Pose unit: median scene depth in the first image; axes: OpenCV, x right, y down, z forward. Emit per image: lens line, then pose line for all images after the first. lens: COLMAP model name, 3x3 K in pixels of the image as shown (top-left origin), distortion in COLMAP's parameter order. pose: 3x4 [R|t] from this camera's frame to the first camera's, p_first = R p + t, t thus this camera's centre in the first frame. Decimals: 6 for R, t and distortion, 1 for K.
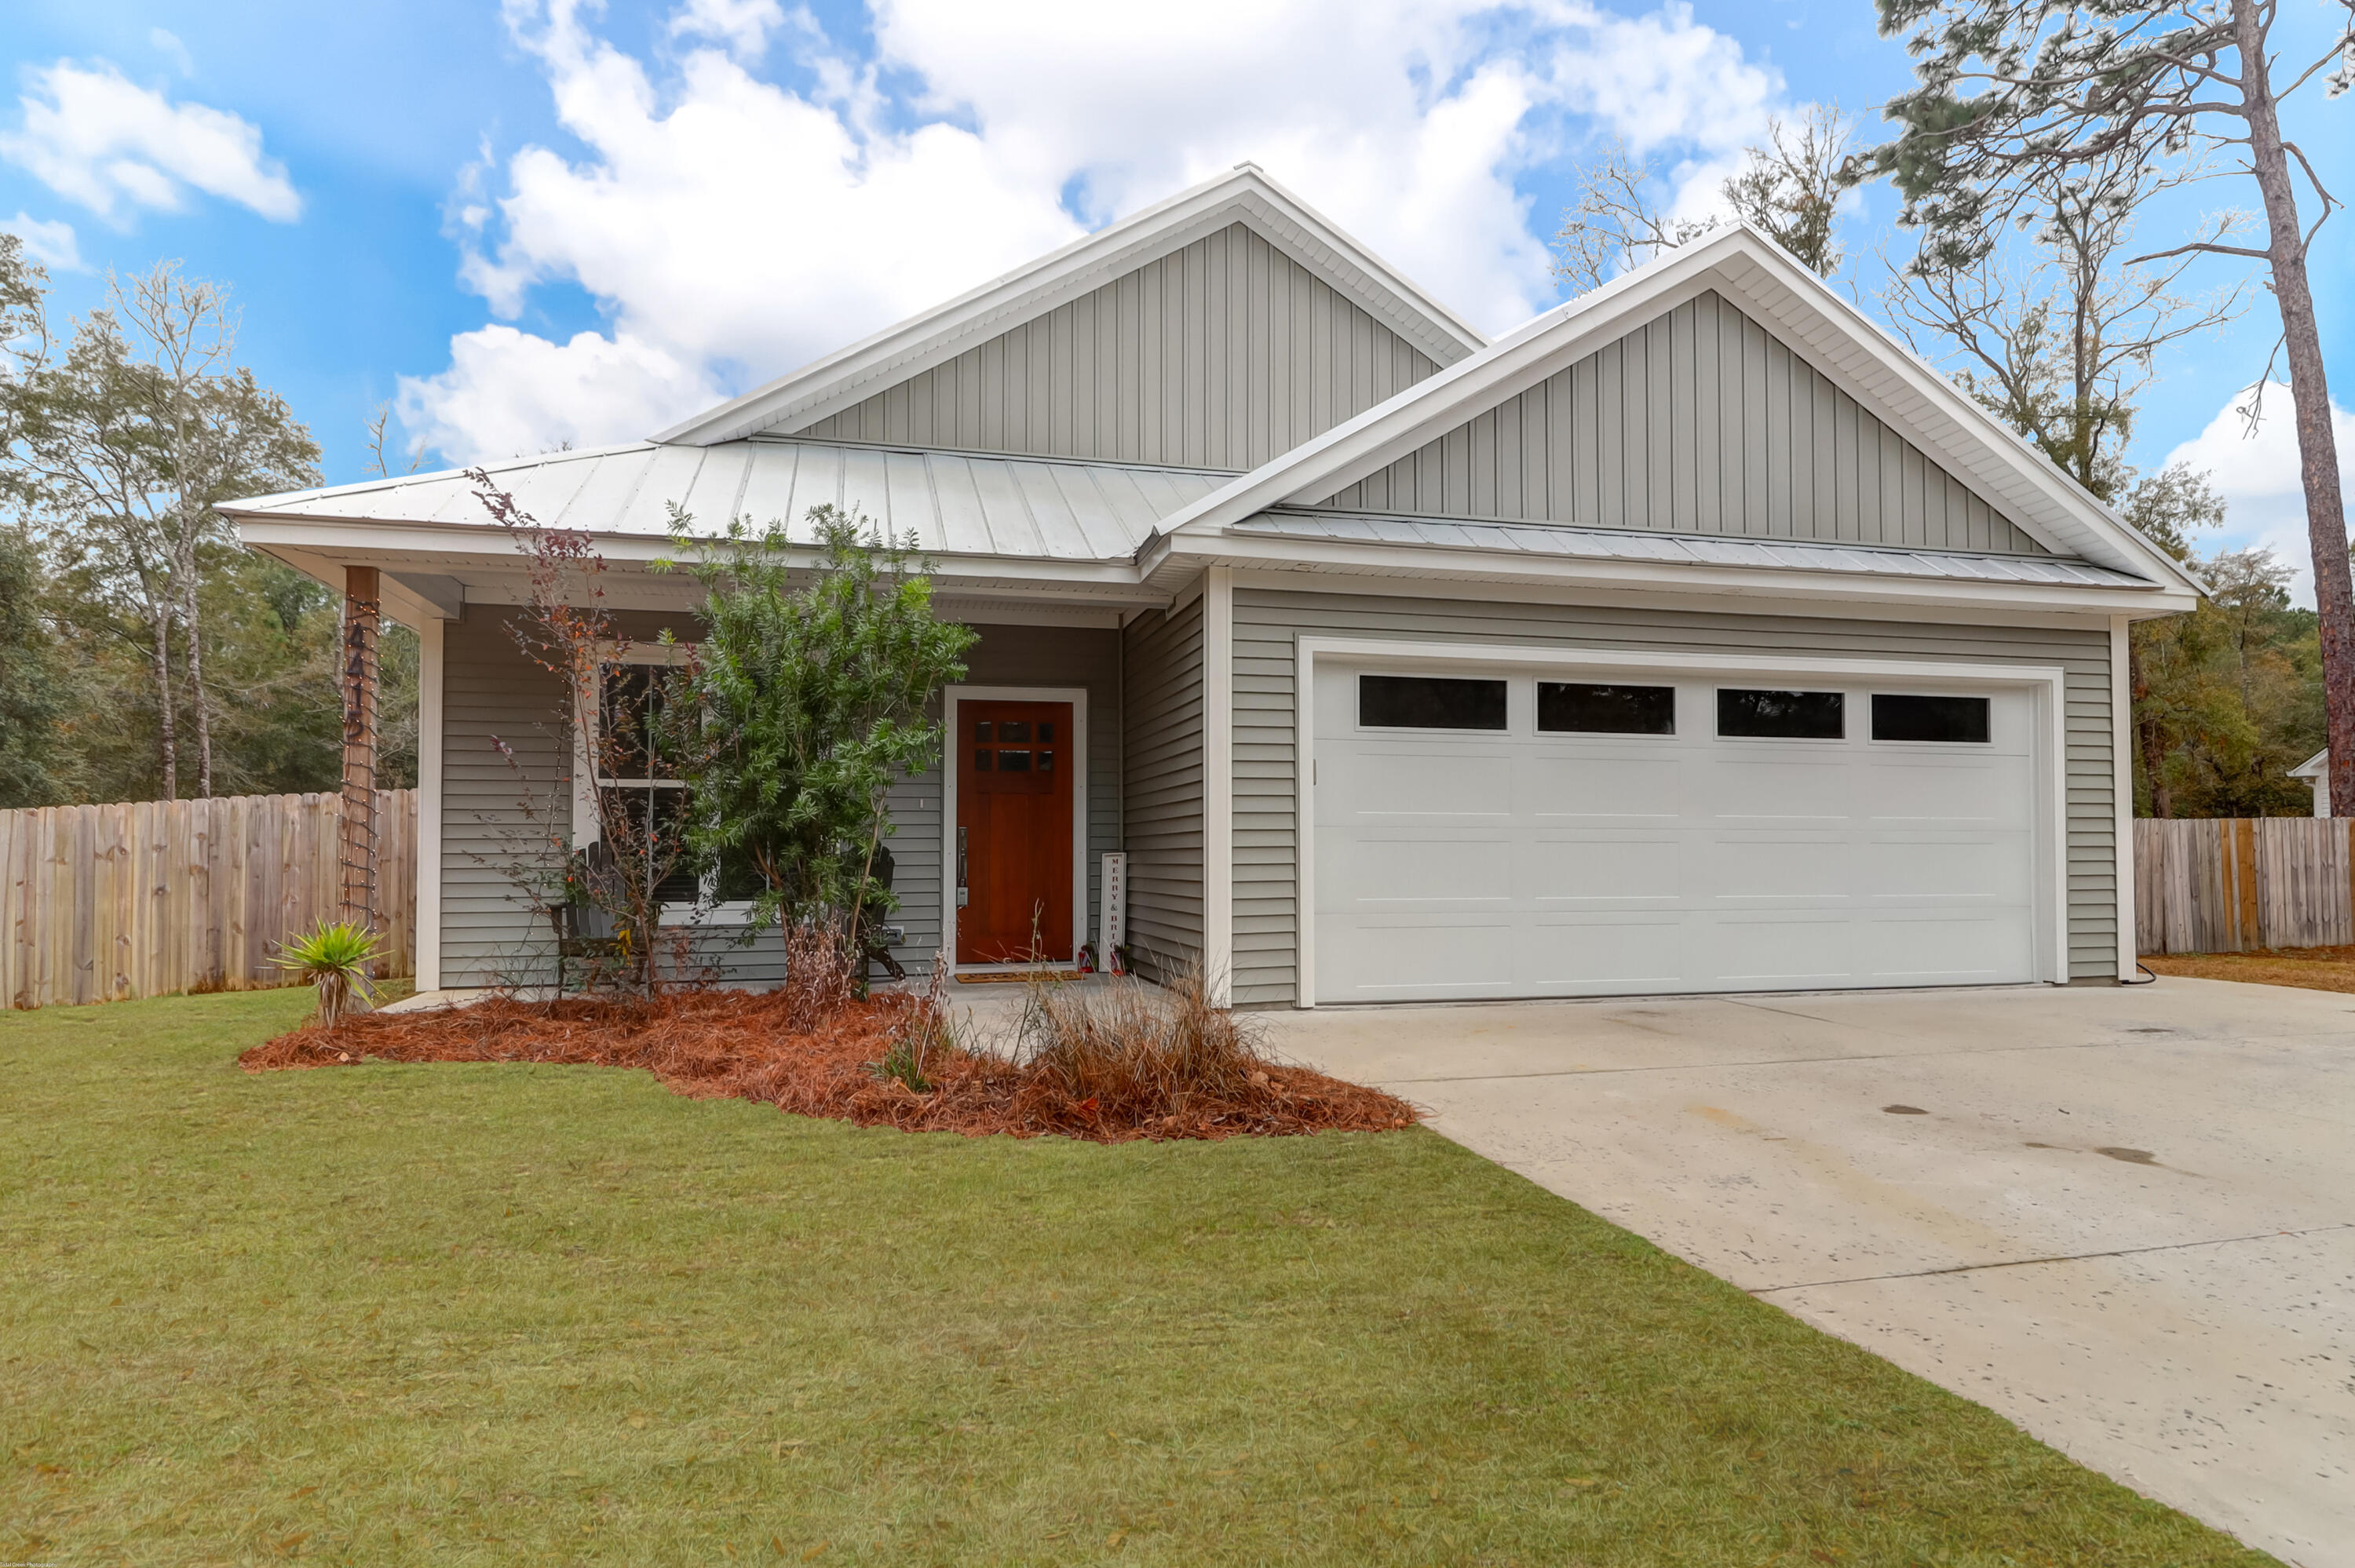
lens RADIAL K [[1518.1, 0, 1177.5], [0, 1518.1, 784.0], [0, 0, 1]] dist [-0.000071, -0.005374]
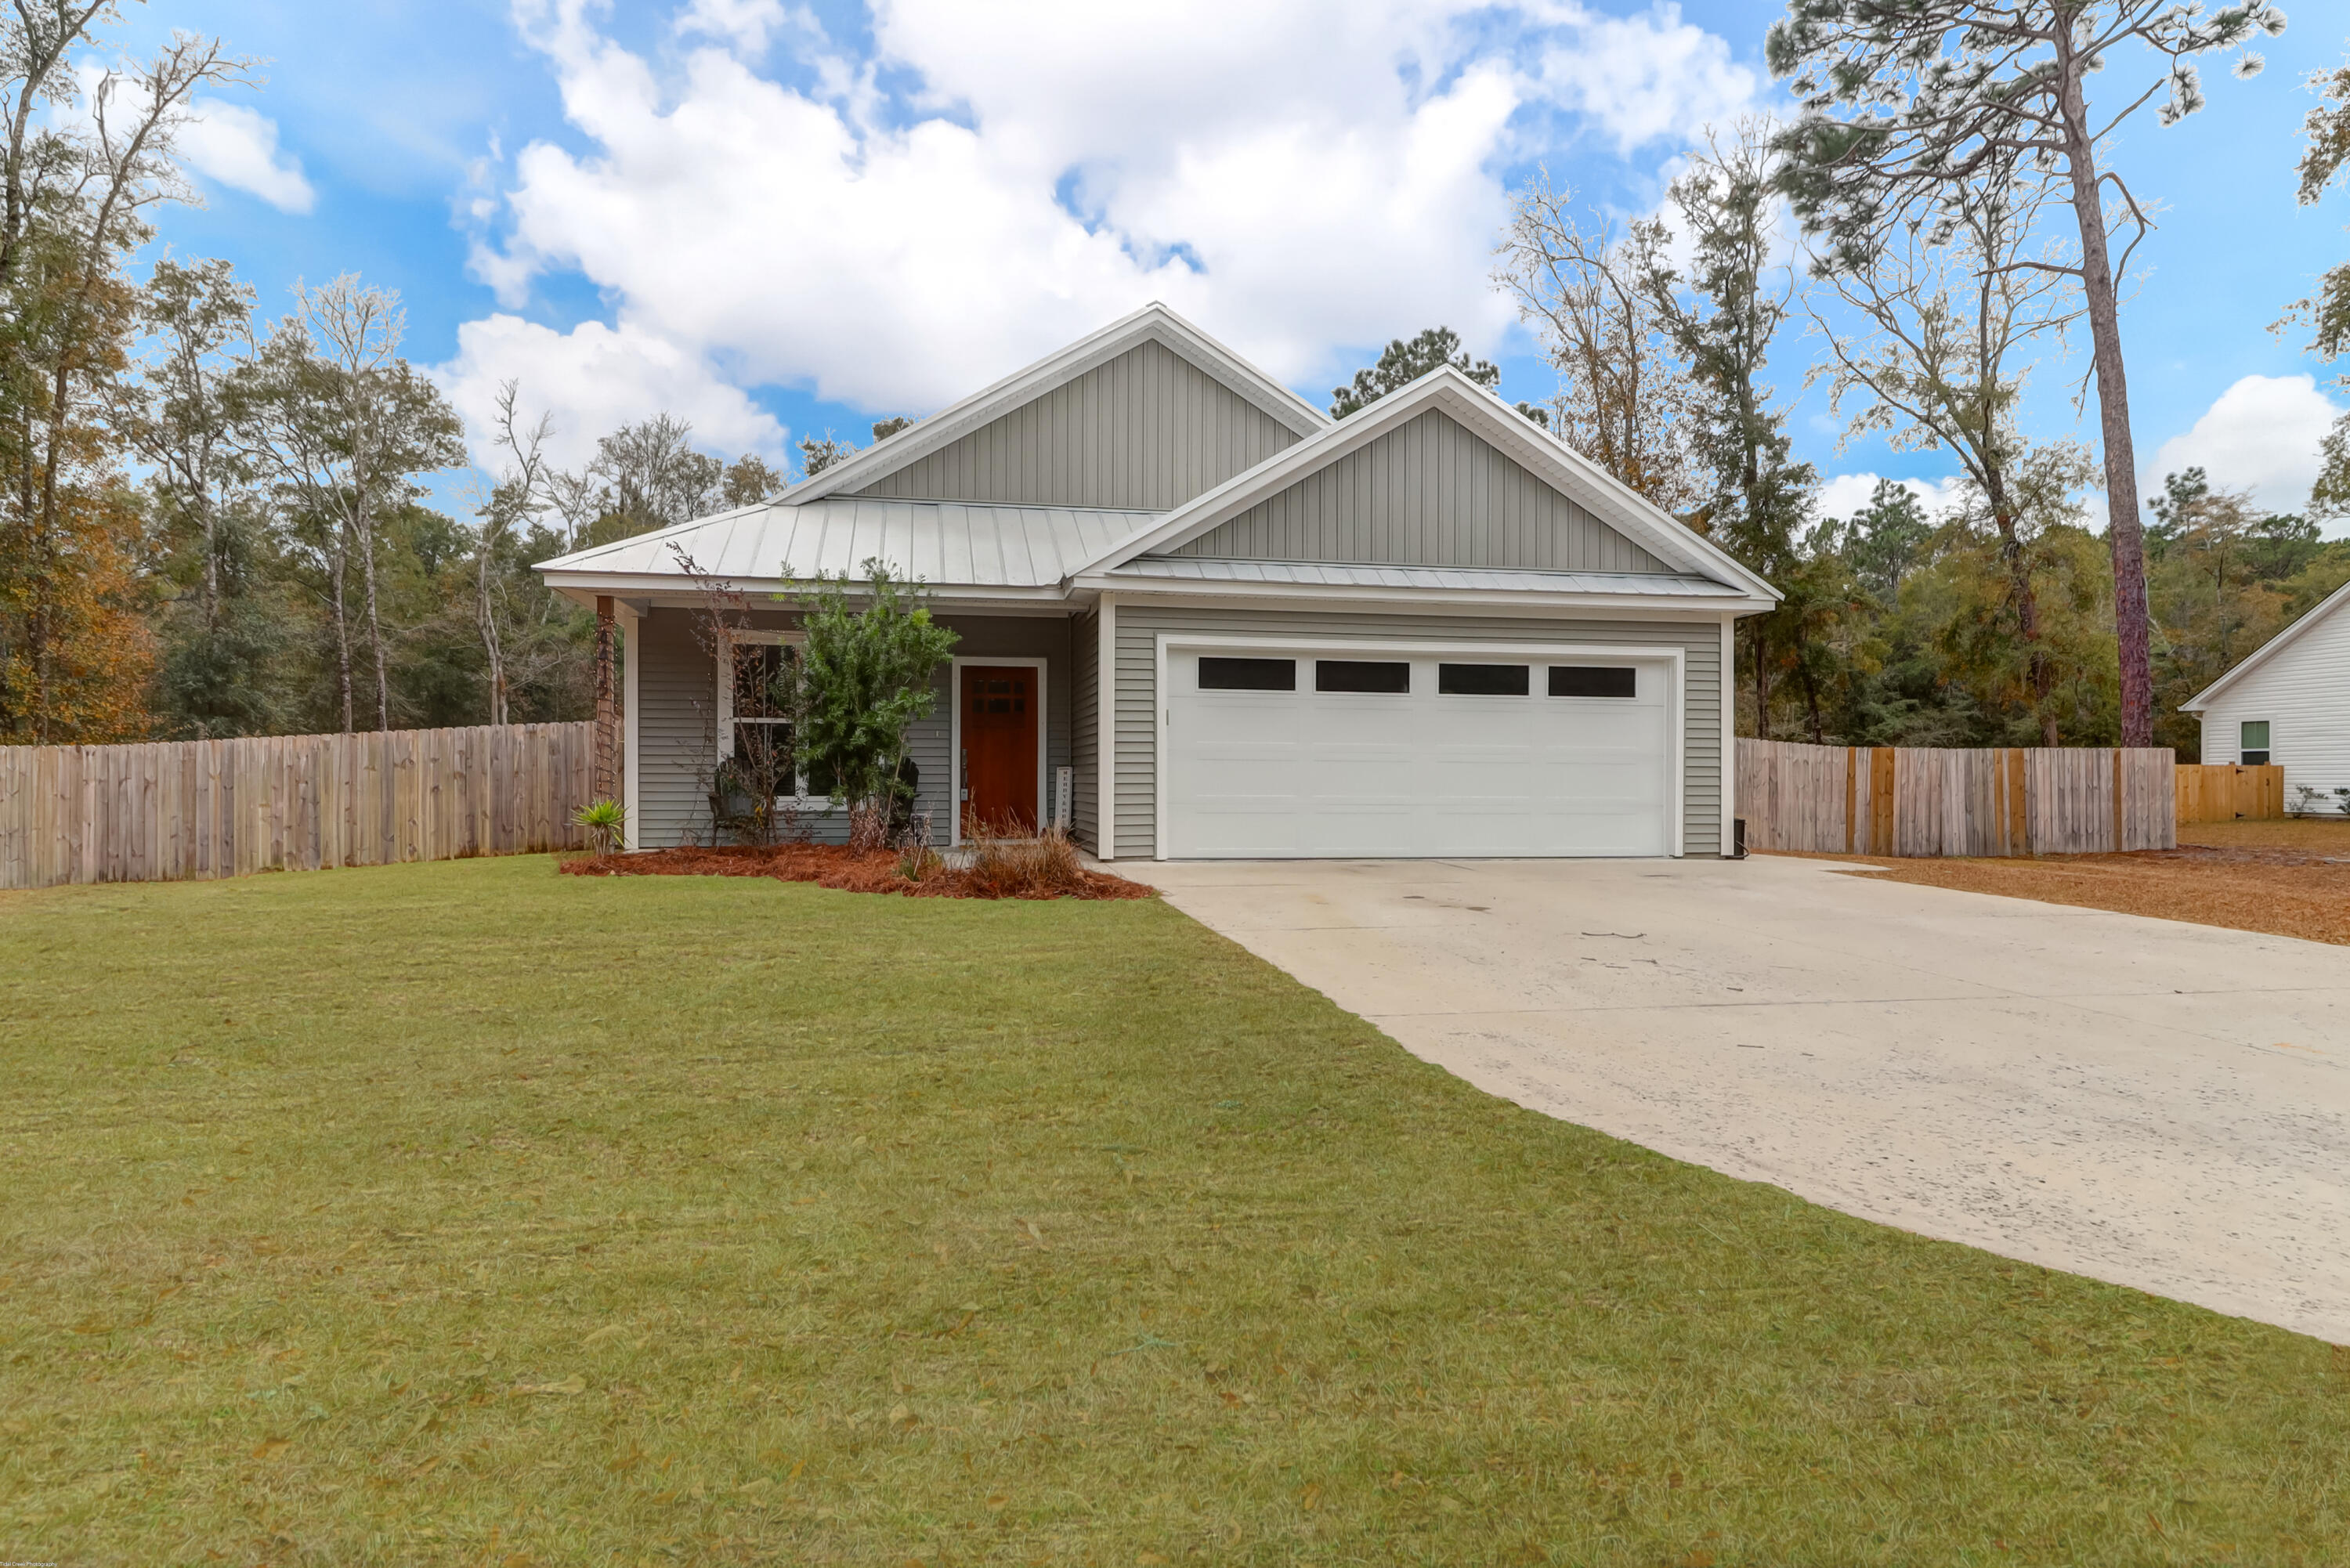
lens RADIAL K [[1348.2, 0, 1108.4], [0, 1348.2, 768.3], [0, 0, 1]] dist [0.004521, -0.006876]
pose [[0.997846, 0.006904, -0.065233, 0.094533], [-0.004160, 0.999104, 0.042112, -0.010622], [0.065465, -0.041750, 0.996981, -0.354127]]
